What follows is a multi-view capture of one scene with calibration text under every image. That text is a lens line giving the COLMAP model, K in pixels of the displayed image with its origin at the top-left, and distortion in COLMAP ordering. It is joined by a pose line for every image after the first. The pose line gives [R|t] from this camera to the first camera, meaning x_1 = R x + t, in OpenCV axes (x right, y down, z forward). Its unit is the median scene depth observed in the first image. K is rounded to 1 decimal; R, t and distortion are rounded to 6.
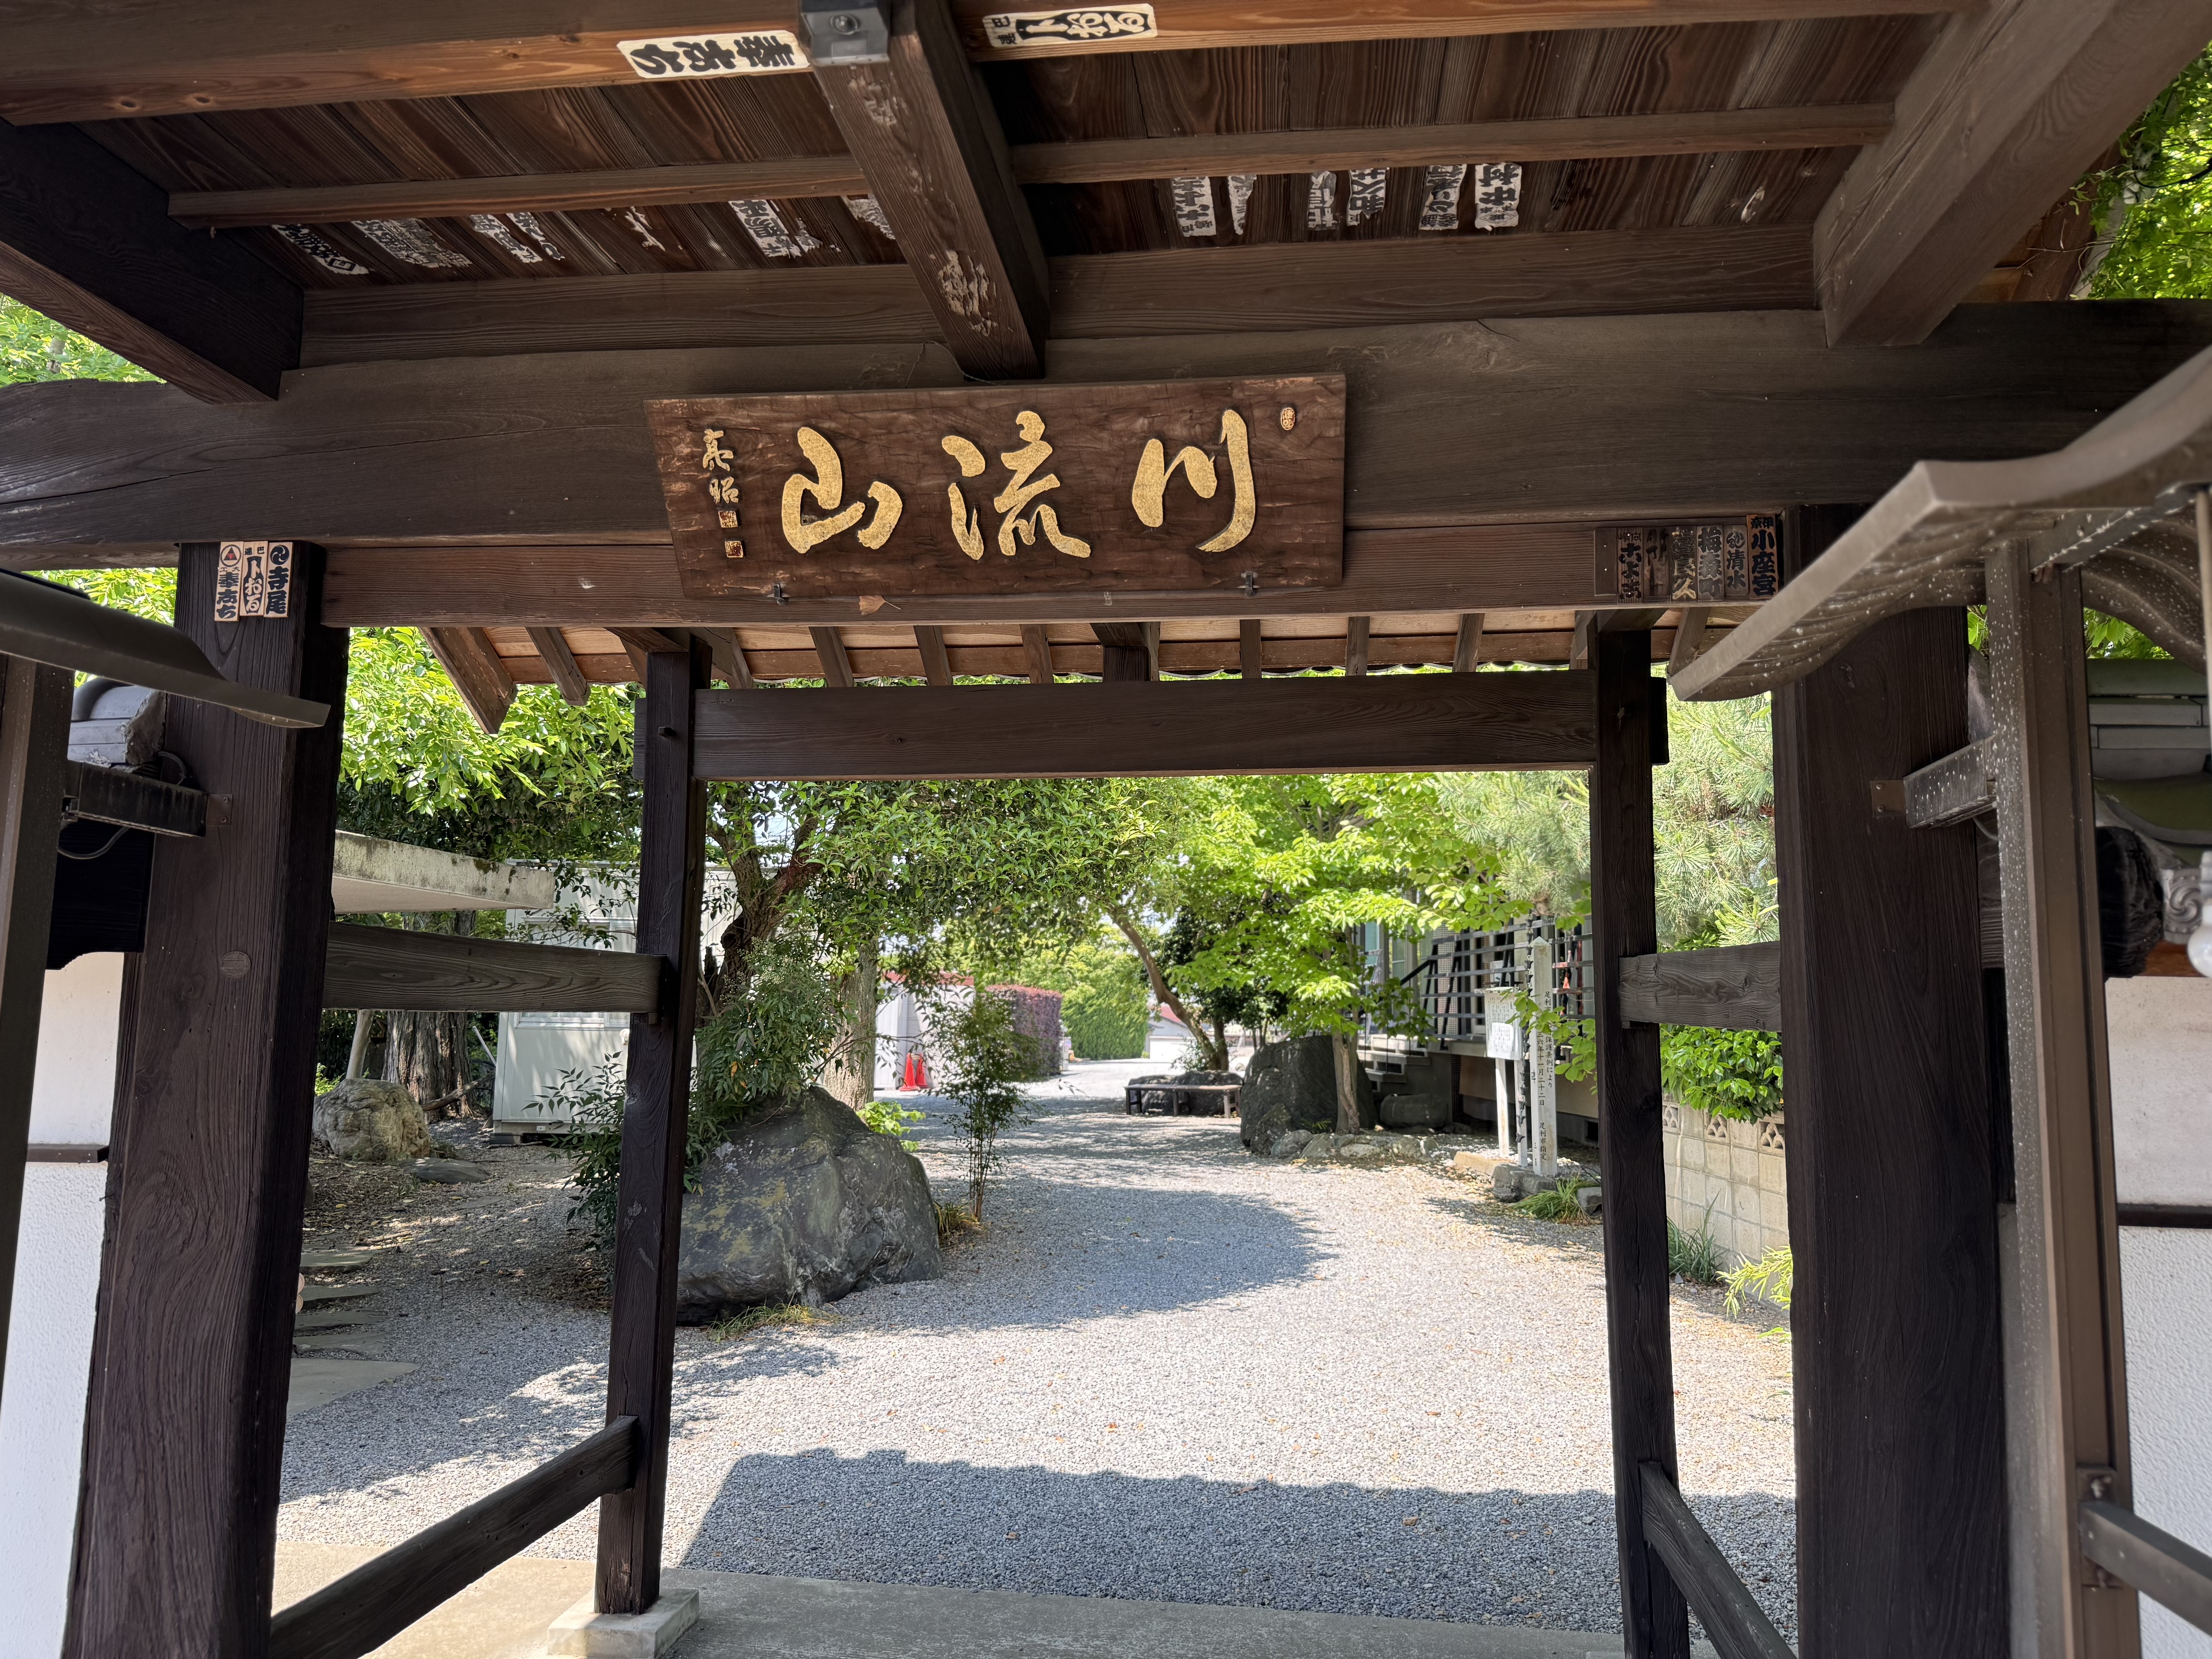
lens RADIAL K [[1549.8, 0, 1106.8], [0, 1549.8, 869.2], [0, 0, 1]] dist [0.134375, -0.173810]
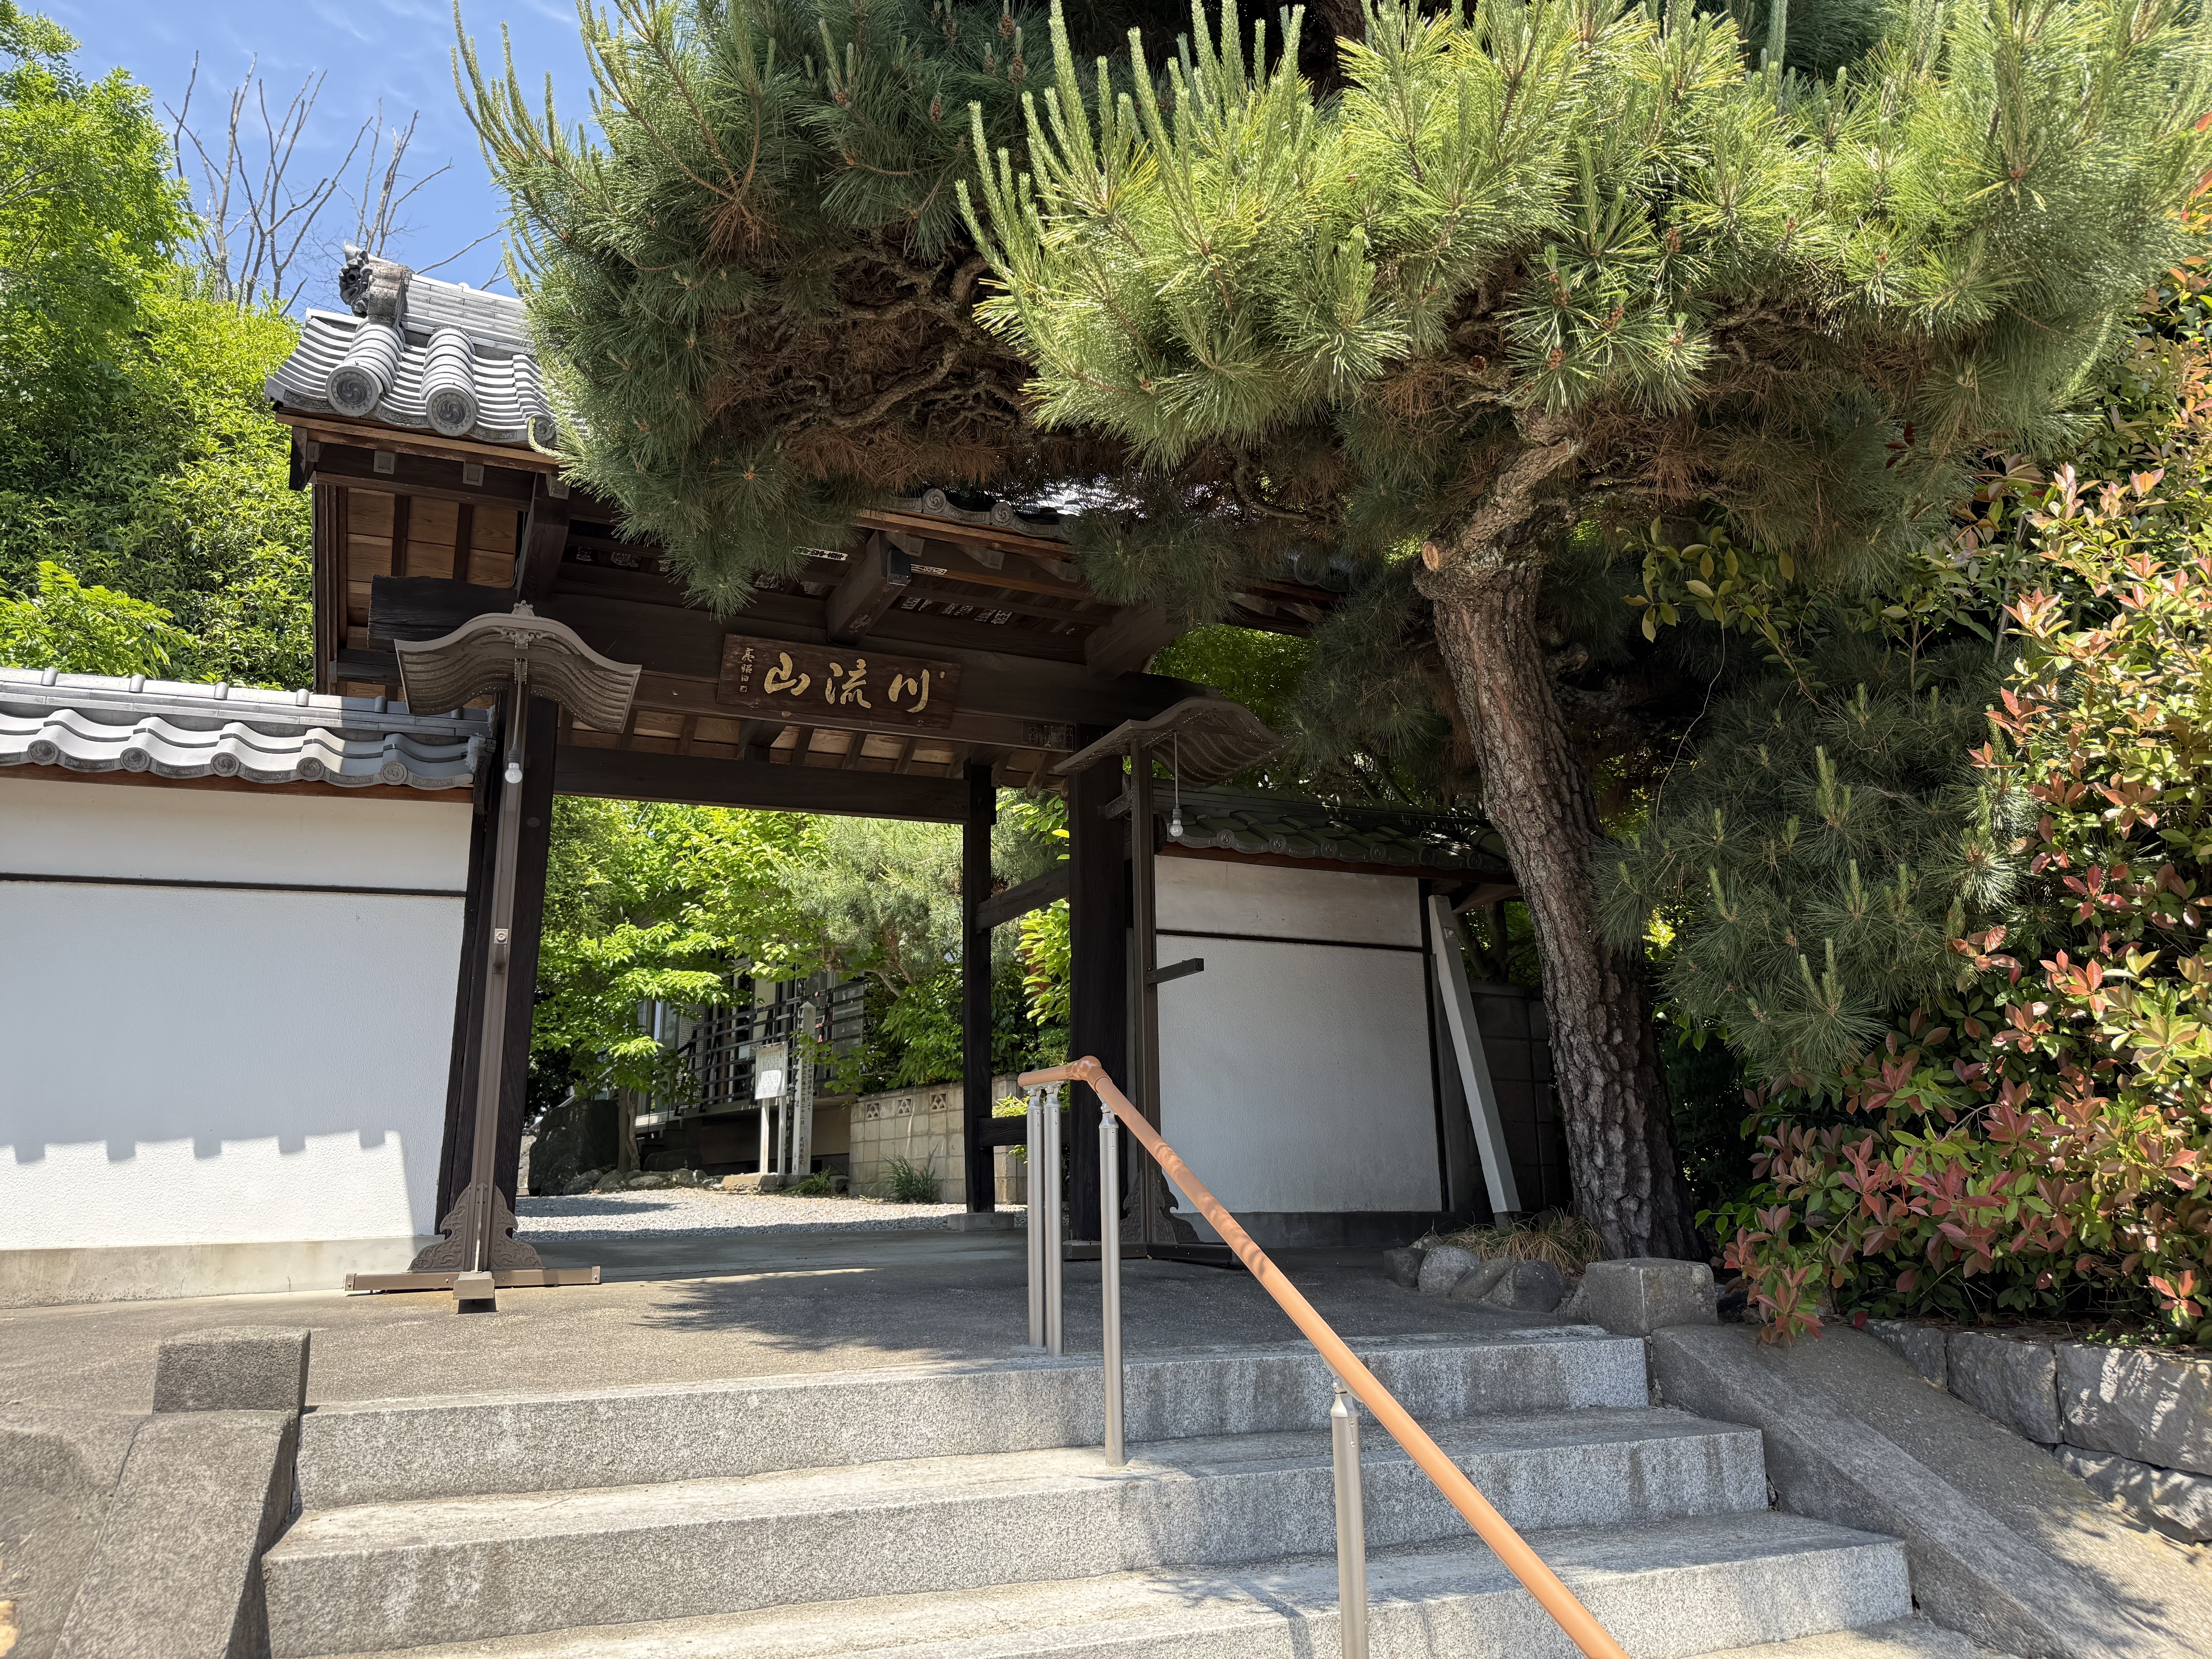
lens RADIAL K [[1549.8, 0, 1106.8], [0, 1549.8, 869.2], [0, 0, 1]] dist [0.134375, -0.173810]
pose [[0.858403, 0.076796, 0.507195, -1.088396], [-0.021143, 0.993187, -0.114598, 0.425784], [-0.512540, 0.087648, 0.854178, -1.701010]]
